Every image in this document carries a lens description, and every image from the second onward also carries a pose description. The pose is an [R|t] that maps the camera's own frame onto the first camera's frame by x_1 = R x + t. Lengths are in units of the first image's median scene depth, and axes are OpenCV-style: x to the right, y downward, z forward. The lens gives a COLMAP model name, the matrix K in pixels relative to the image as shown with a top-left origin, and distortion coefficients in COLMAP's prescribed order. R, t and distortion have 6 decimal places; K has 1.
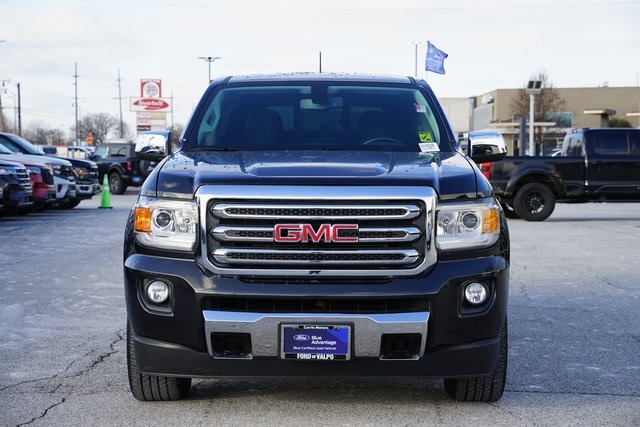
lens RADIAL K [[1333.7, 0, 320.0], [0, 1333.7, 213.5], [0, 0, 1]] dist [-0.003555, -0.043410]
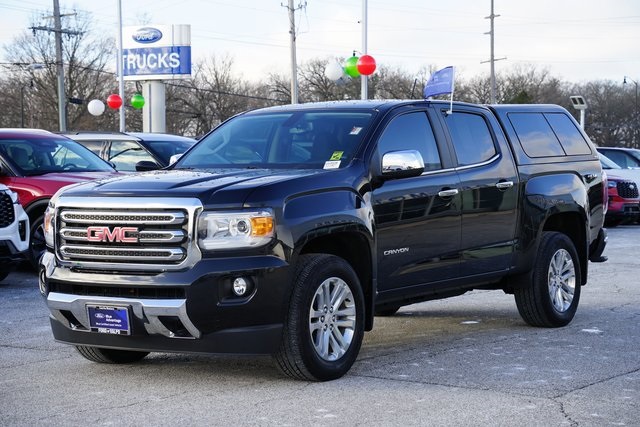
lens RADIAL K [[1333.7, 0, 320.0], [0, 1333.7, 213.5], [0, 0, 1]] dist [-0.003555, -0.043410]
pose [[0.900169, 0.008783, -0.435452, 0.729708], [-0.013132, 0.999889, -0.006979, 0.001212], [0.435343, 0.012000, 0.900185, -0.059467]]
